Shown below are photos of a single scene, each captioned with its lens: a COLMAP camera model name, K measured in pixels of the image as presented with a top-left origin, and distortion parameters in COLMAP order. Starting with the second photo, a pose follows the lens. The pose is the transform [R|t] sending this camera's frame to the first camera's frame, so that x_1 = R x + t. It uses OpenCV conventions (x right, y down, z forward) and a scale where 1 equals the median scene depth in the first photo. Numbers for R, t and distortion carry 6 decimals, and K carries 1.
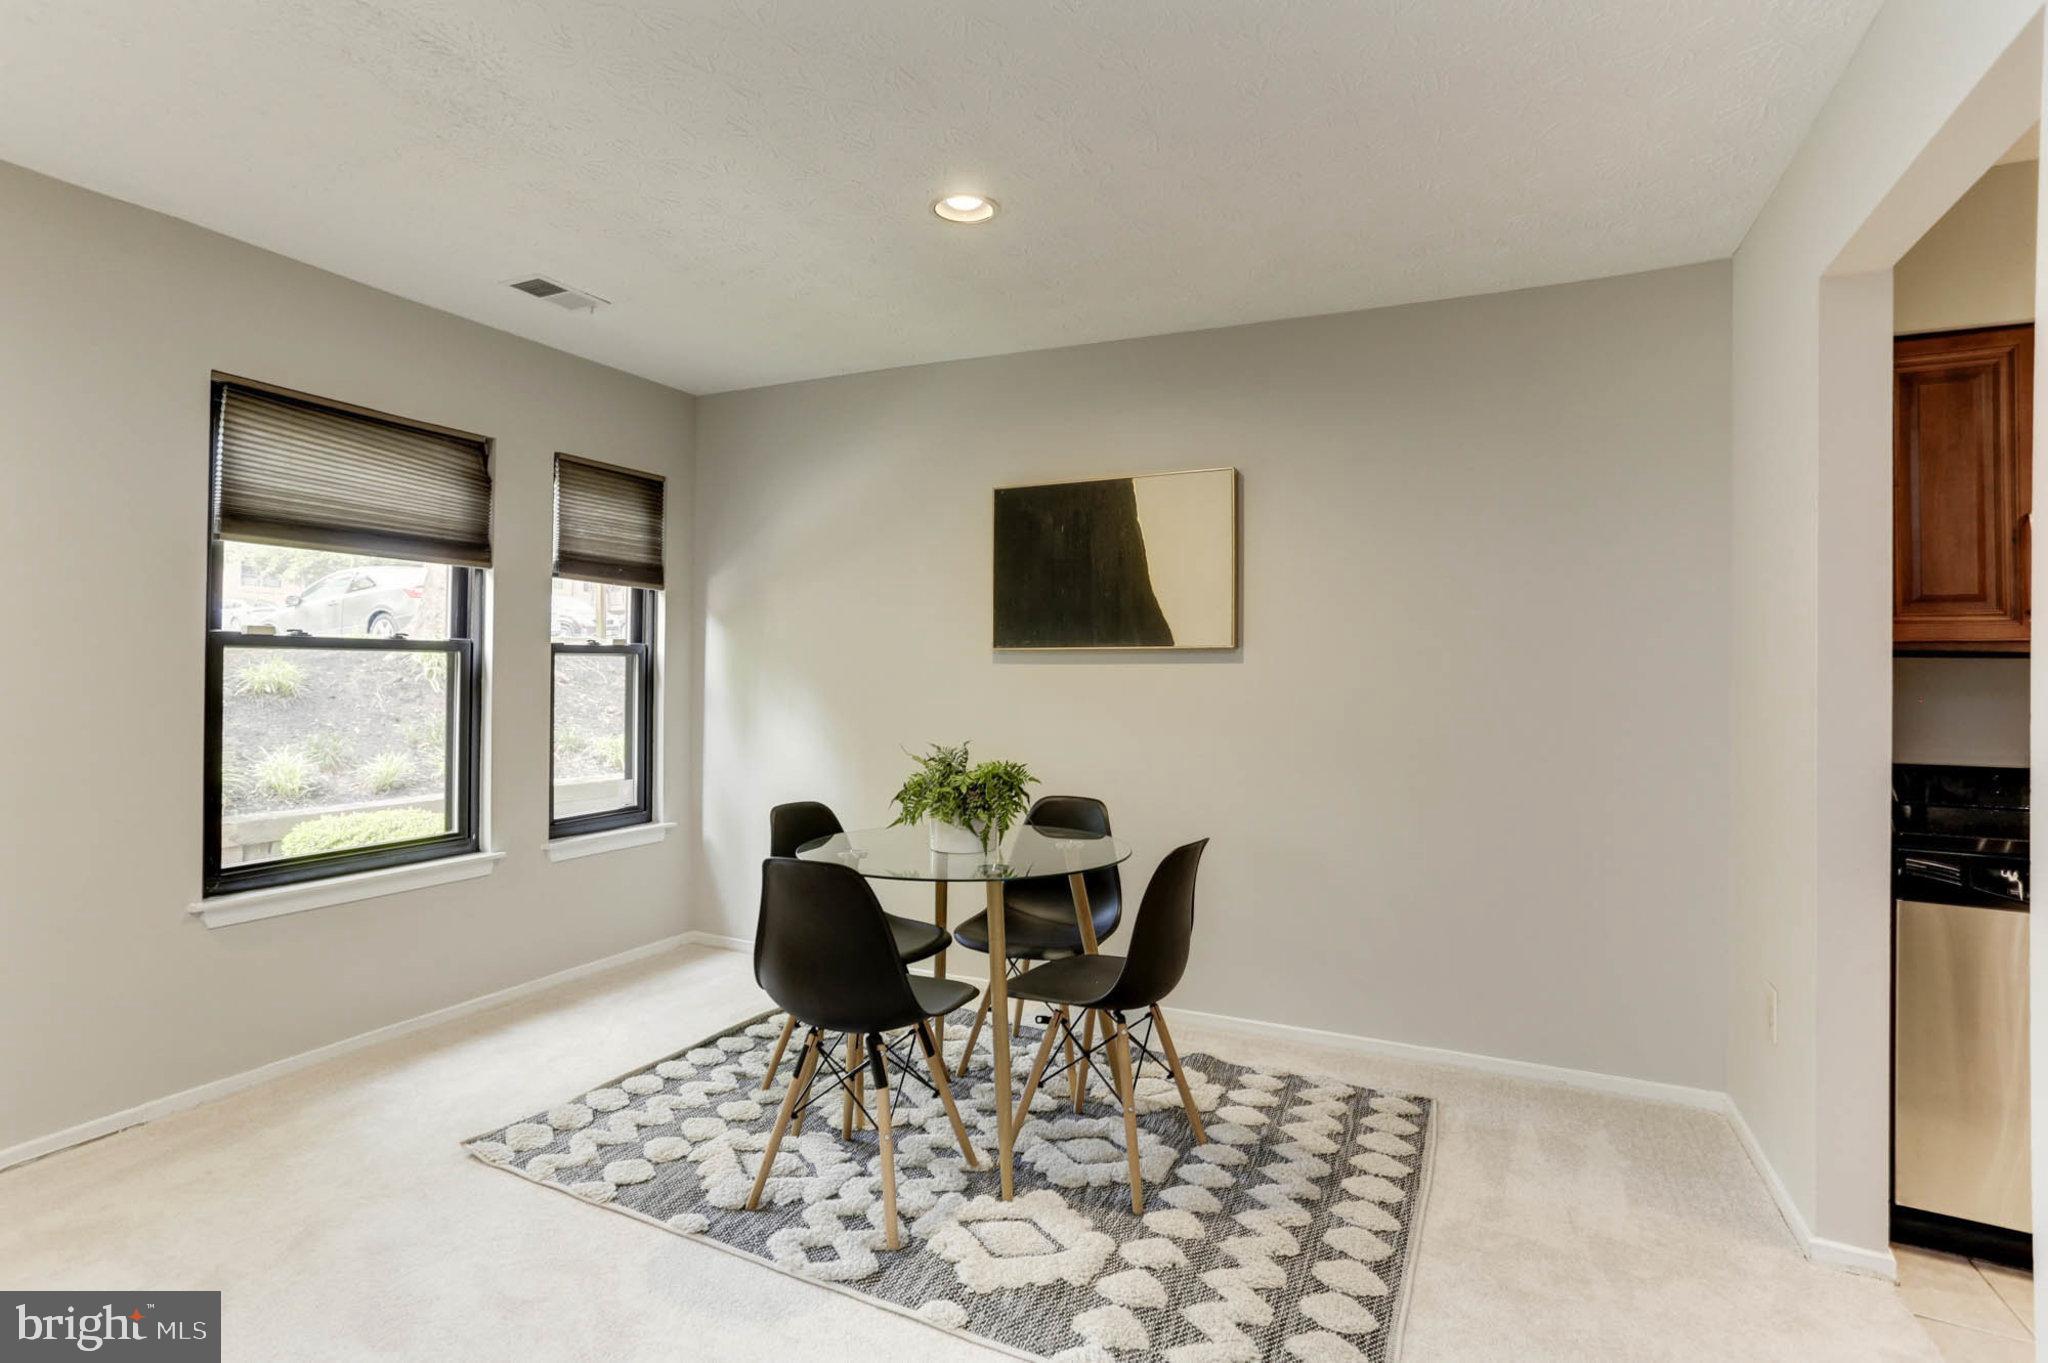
lens RADIAL K [[1009.6, 0, 1019.8], [0, 1009.6, 659.5], [0, 0, 1]] dist [-0.099880, 0.088403]
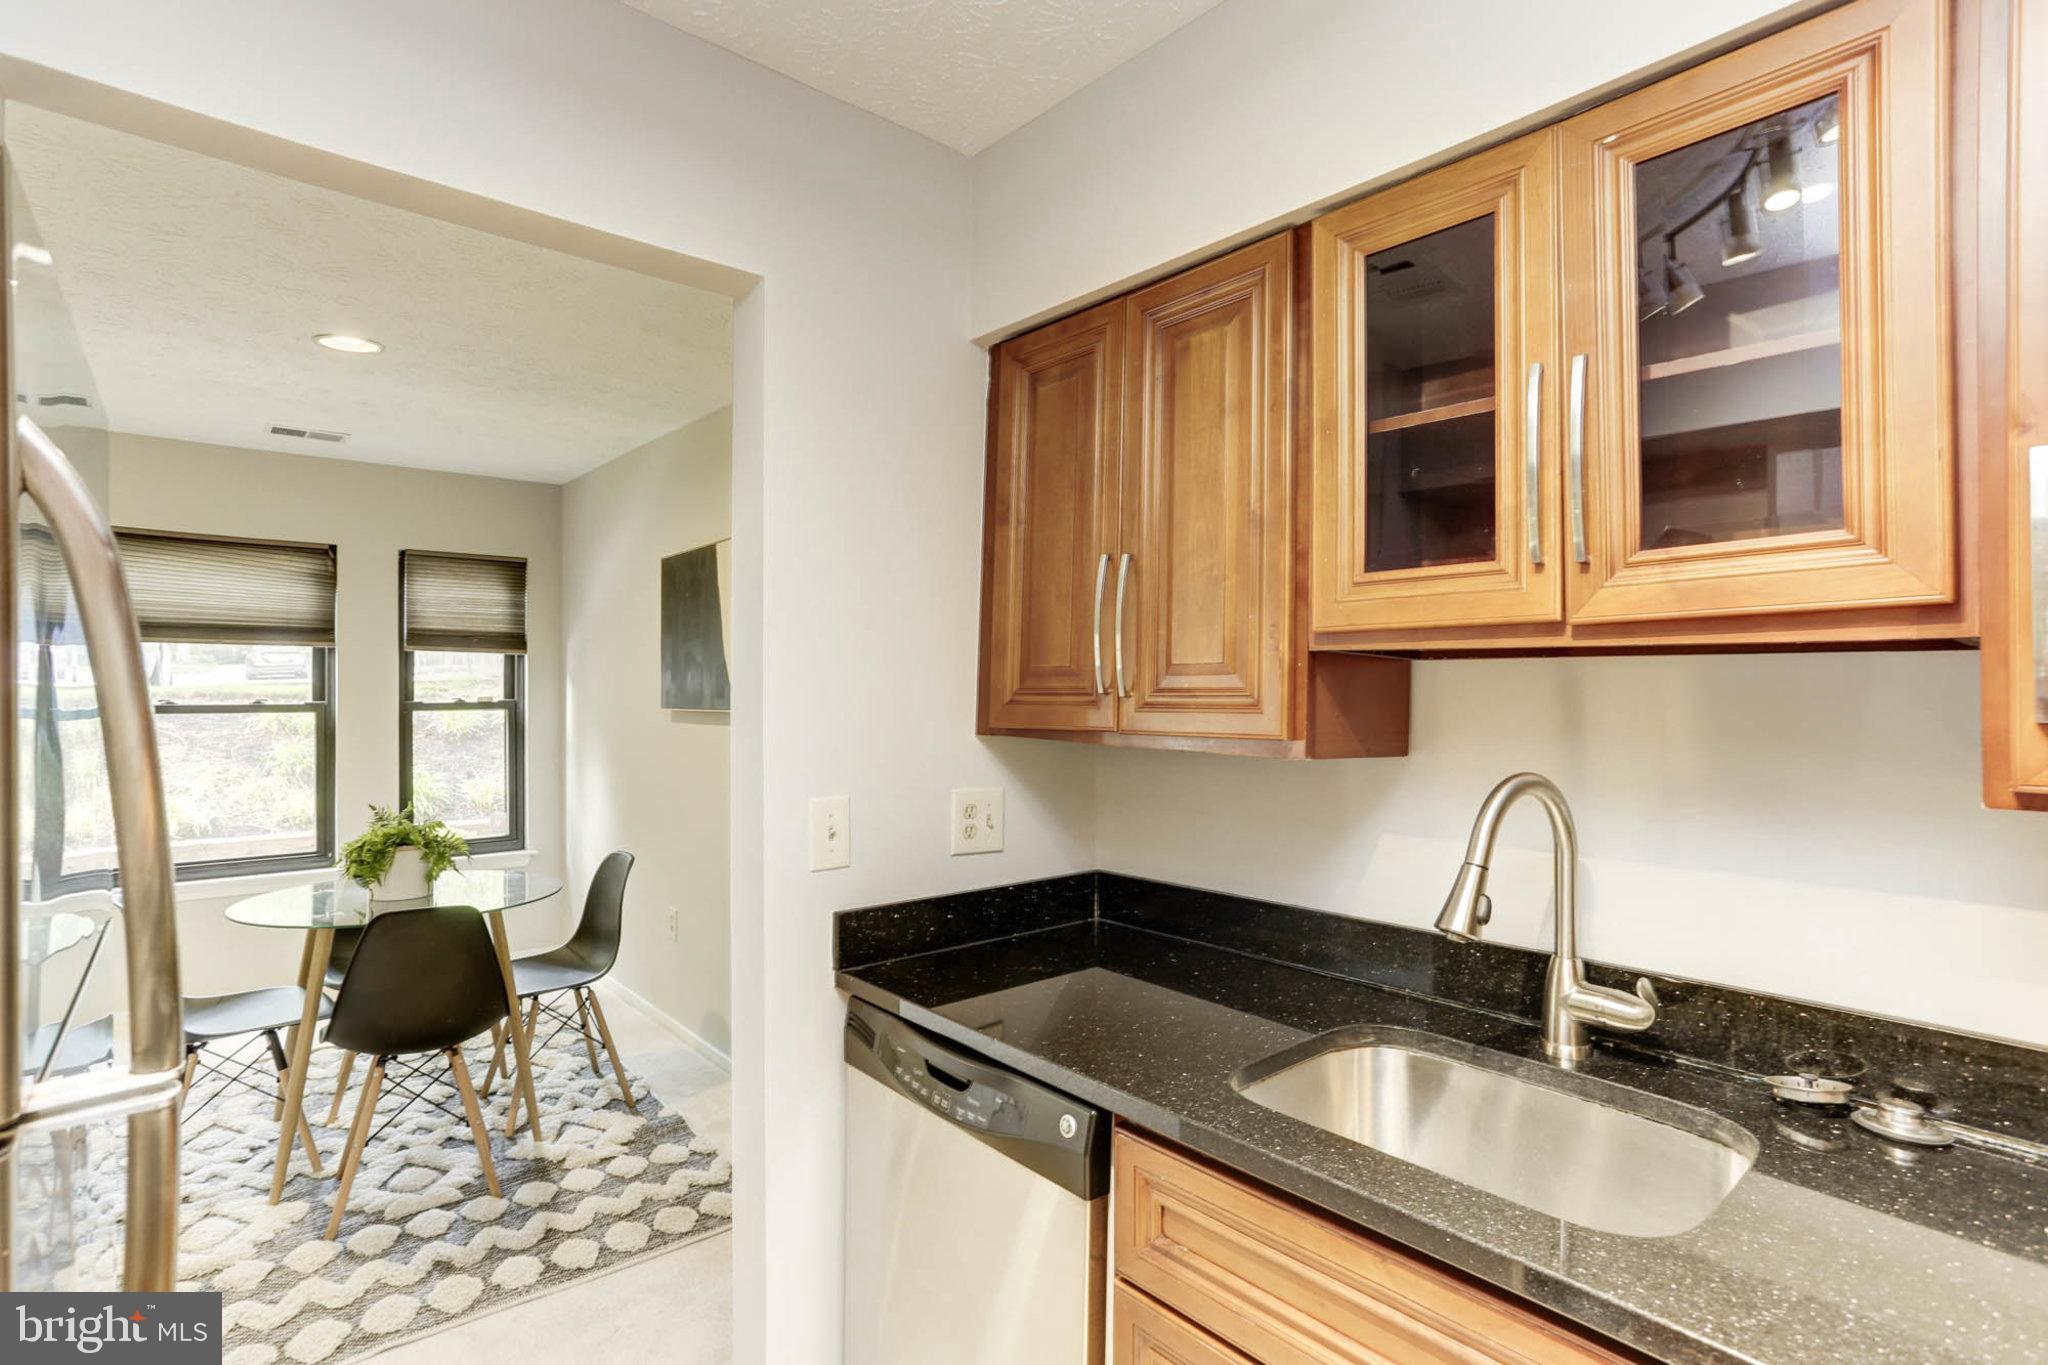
lens RADIAL K [[1010.4, 0, 965.3], [0, 1010.4, 683.2], [0, 0, 1]] dist [-0.001090, -0.000208]
pose [[0.910047, -0.010250, -0.414379, 0.752976], [0.014609, 0.999866, 0.007351, -0.044153], [0.414248, -0.012743, 0.910075, 0.152431]]
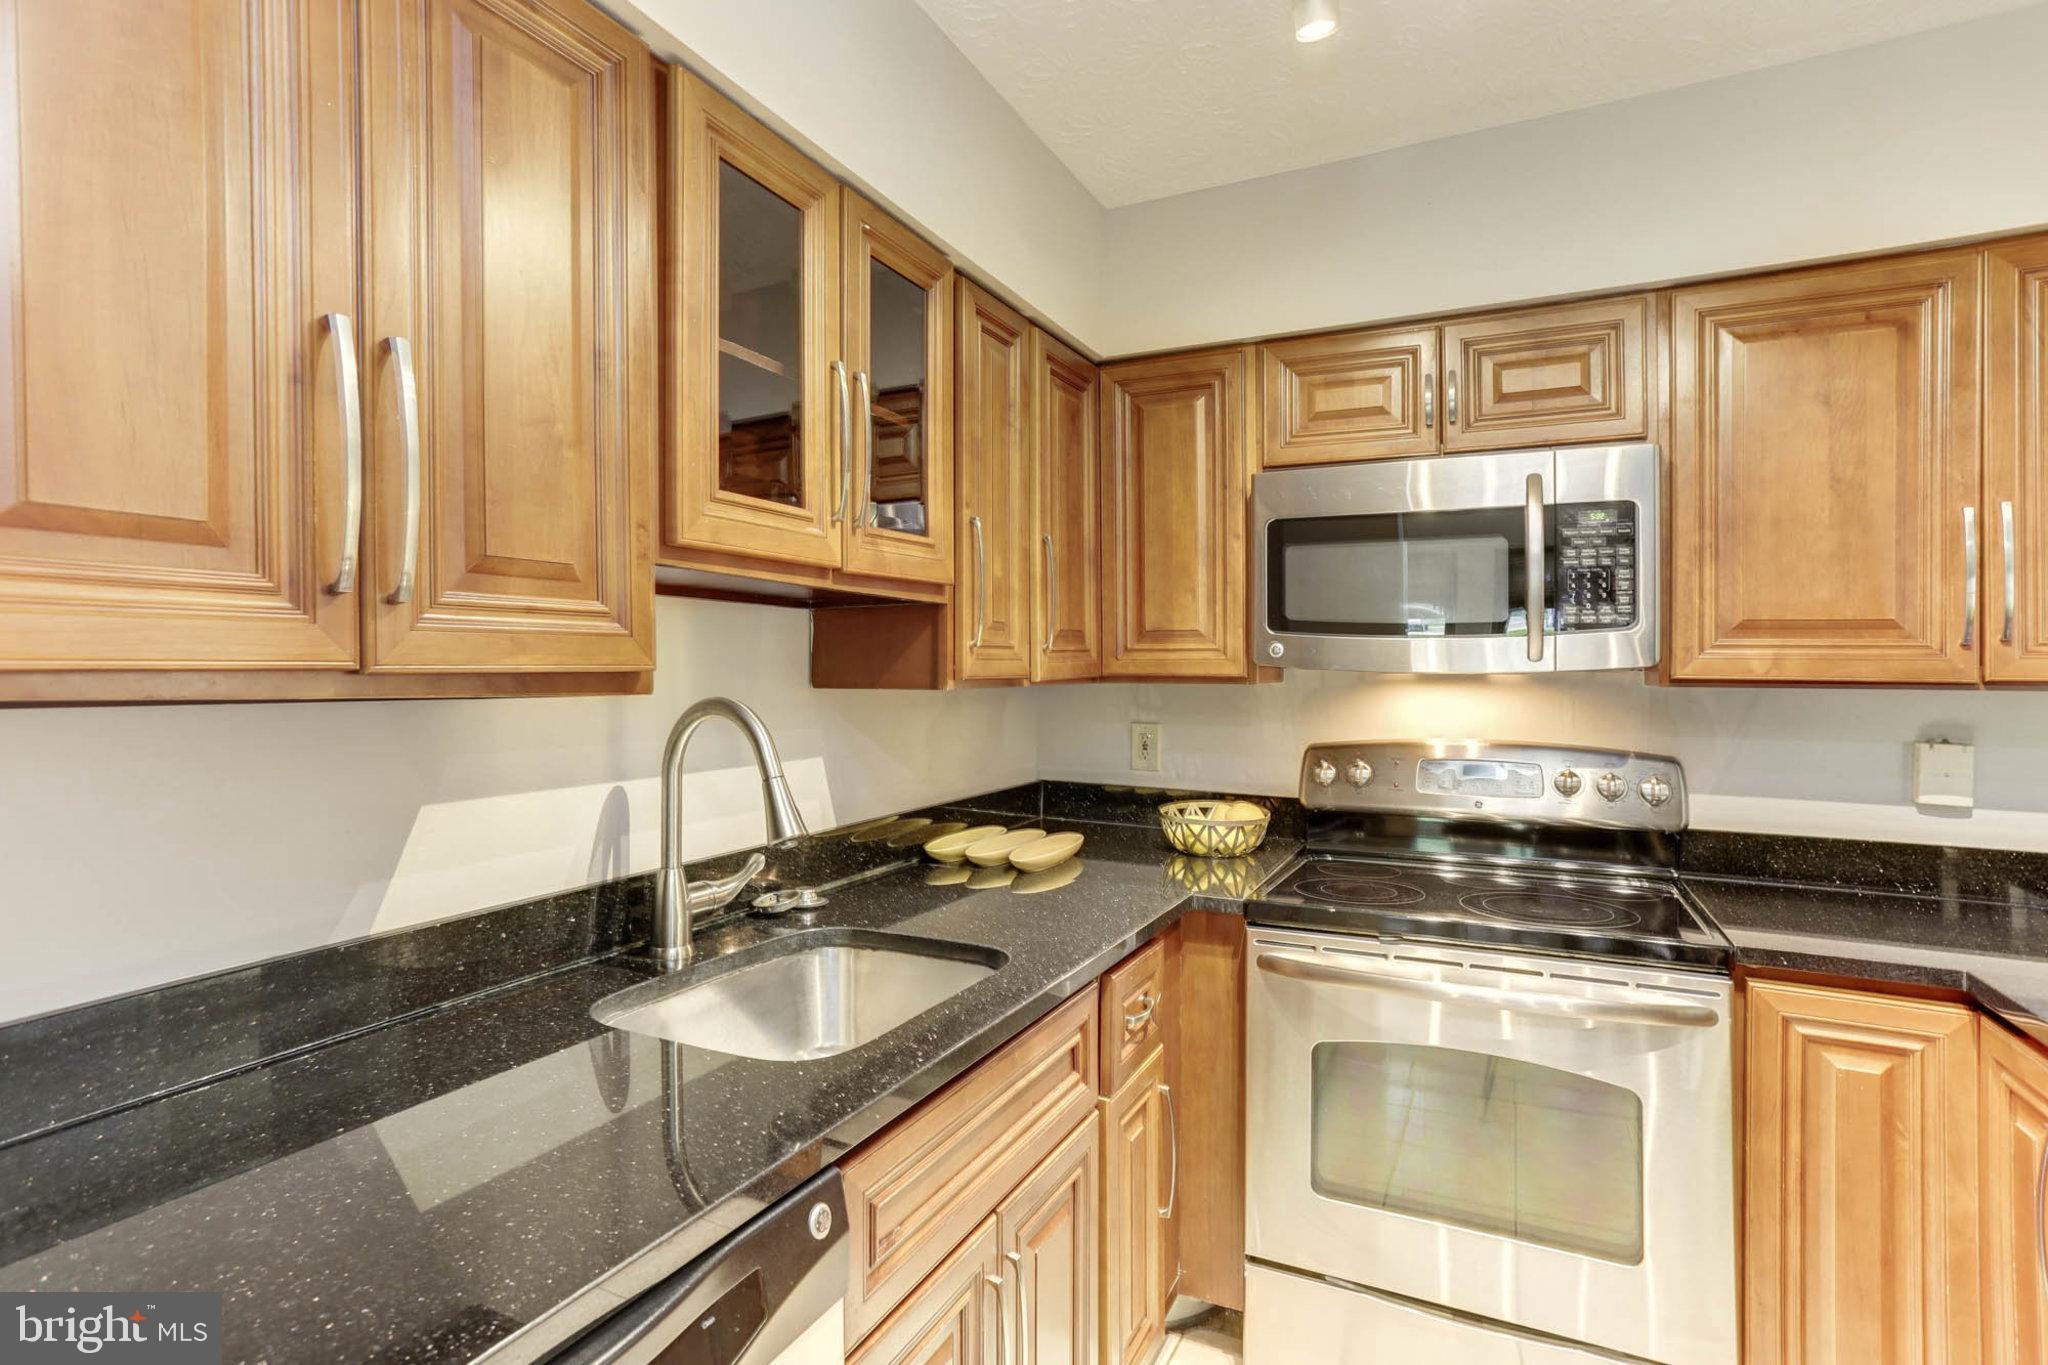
lens RADIAL K [[992.1, 0, 1020.4], [0, 992.1, 661.1], [0, 0, 1]] dist [-0.045715, 0.032251]
pose [[-0.009125, 0.004283, 0.999949, 0.358381], [-0.021278, 0.999764, -0.004476, -0.019418], [-0.999732, -0.021318, -0.009032, 0.482101]]
